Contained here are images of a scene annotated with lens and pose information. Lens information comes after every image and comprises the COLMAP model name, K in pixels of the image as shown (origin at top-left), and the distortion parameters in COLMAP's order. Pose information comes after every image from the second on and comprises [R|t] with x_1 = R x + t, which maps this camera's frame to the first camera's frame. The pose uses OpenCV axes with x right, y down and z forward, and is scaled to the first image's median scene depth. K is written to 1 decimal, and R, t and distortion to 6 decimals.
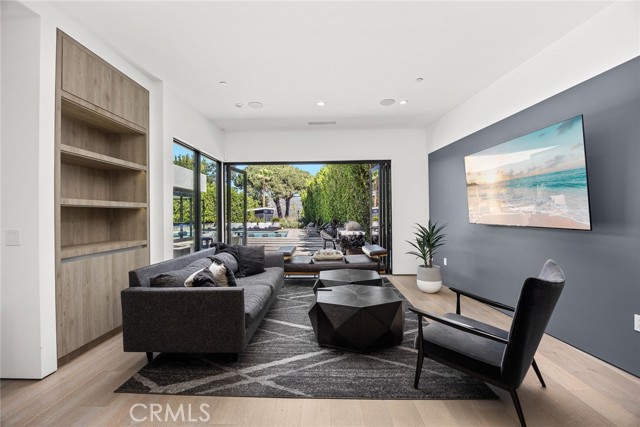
lens RADIAL K [[280.5, 0, 318.8], [0, 280.5, 214.0], [0, 0, 1]] dist [-0.001066, -0.000171]
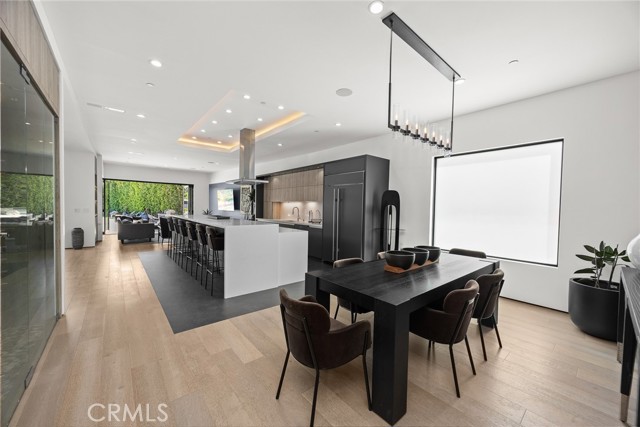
lens RADIAL K [[247.8, 0, 320.1], [0, 247.8, 213.3], [0, 0, 1]] dist [0.003838, -0.000026]
pose [[0.752905, 0.009756, 0.658056, -0.079772], [-0.029119, 0.999405, 0.018499, -0.002564], [-0.657484, -0.033090, 0.752741, -0.327160]]
